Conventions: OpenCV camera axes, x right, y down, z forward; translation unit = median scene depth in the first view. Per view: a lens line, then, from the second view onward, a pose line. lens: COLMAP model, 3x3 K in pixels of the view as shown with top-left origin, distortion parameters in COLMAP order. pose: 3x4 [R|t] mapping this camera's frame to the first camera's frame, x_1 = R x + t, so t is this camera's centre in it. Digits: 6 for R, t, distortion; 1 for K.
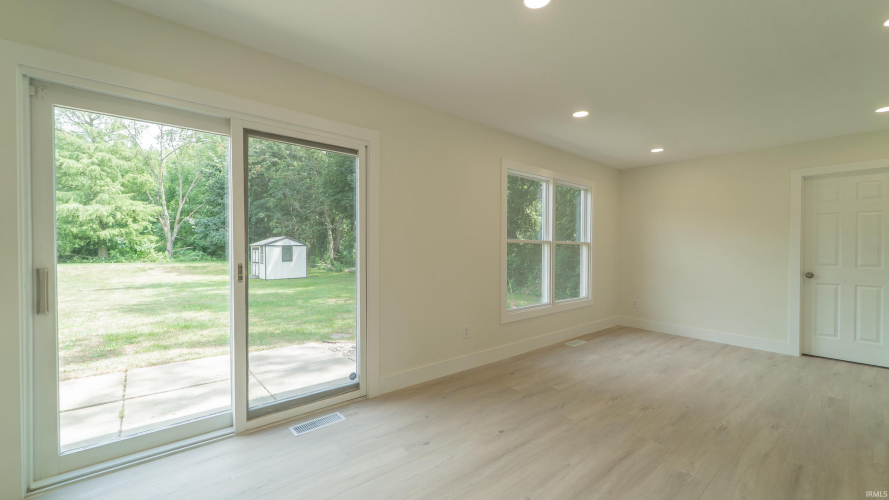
lens RADIAL K [[355.4, 0, 448.9], [0, 355.4, 254.9], [0, 0, 1]] dist [-0.003802, -0.000152]
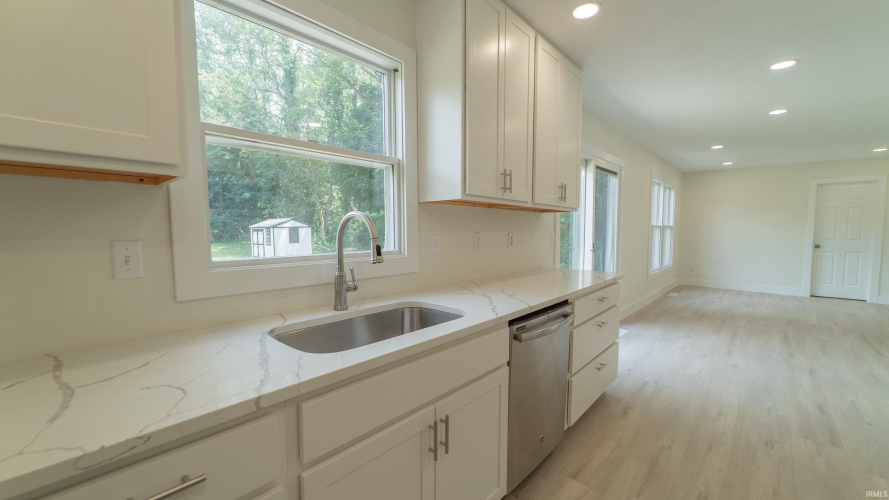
lens RADIAL K [[355.4, 0, 448.5], [0, 355.4, 252.1], [0, 0, 1]] dist [-0.003802, -0.000152]
pose [[0.991427, -0.015158, 0.129779, -0.832303], [0.008646, 0.998682, 0.050595, -0.011069], [-0.130375, -0.049039, 0.990251, -0.358888]]
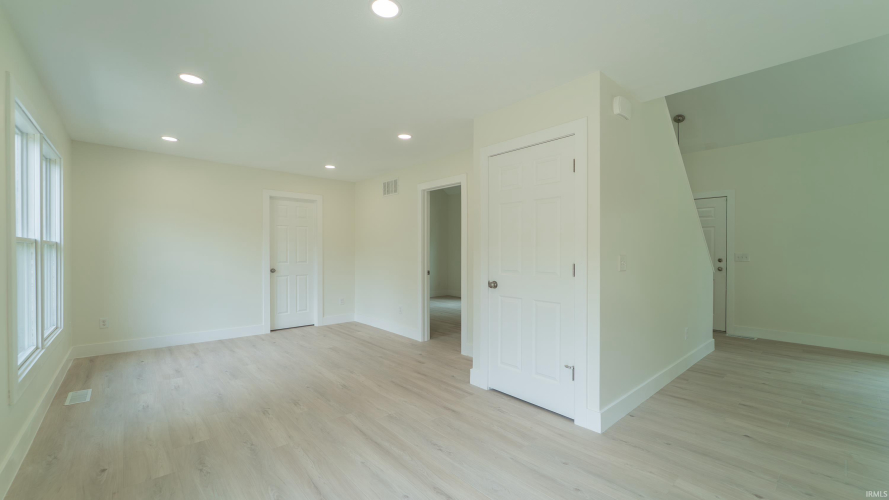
lens RADIAL K [[355.4, 0, 446.4], [0, 355.4, 253.2], [0, 0, 1]] dist [-0.003802, -0.000152]
pose [[-0.018951, -0.012044, 0.999748, -0.333140], [0.018361, 0.999755, 0.012392, -0.012438], [-0.999652, 0.018591, -0.018725, 0.370254]]
